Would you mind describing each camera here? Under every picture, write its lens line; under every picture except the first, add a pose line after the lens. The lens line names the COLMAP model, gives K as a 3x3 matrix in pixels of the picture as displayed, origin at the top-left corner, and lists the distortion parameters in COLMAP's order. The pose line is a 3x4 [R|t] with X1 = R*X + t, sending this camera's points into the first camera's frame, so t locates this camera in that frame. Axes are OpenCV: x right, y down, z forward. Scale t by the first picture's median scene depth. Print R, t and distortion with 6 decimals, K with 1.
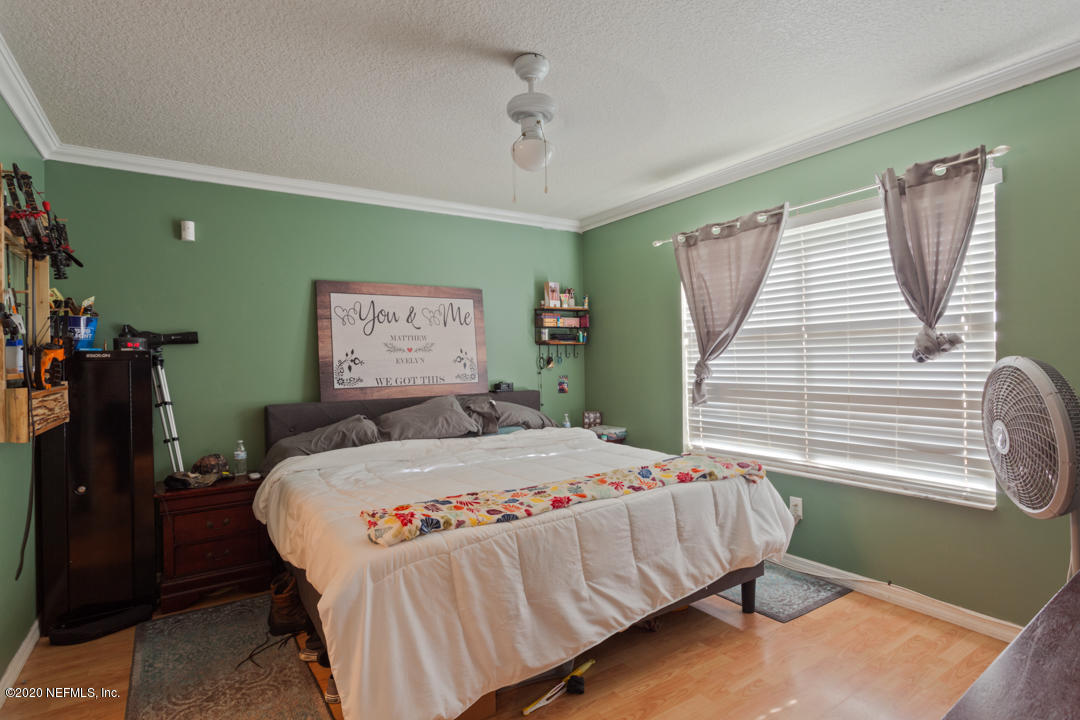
lens RADIAL K [[532.1, 0, 539.4], [0, 532.1, 356.9], [0, 0, 1]] dist [-0.000507, 0.001024]
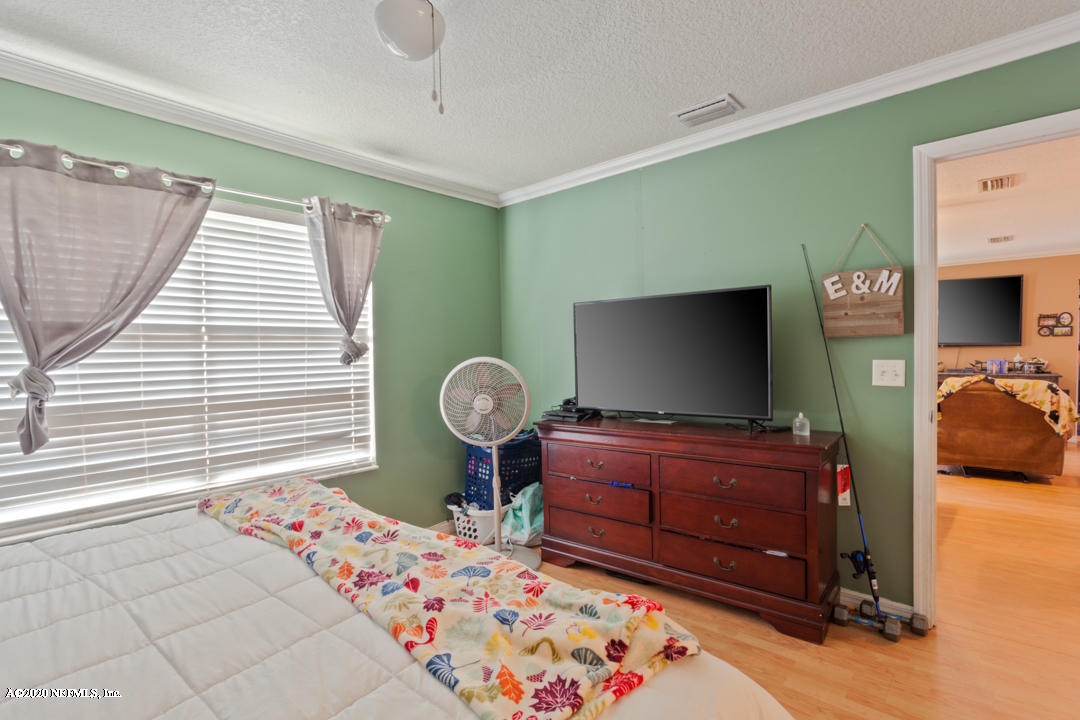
lens RADIAL K [[512.7, 0, 542.7], [0, 512.7, 360.3], [0, 0, 1]] dist [0.011025, 0.000266]
pose [[-0.241430, 0.007705, 0.970388, -0.438151], [0.019887, 0.999798, -0.002990, 0.009792], [-0.970214, 0.018576, -0.241534, 0.677599]]
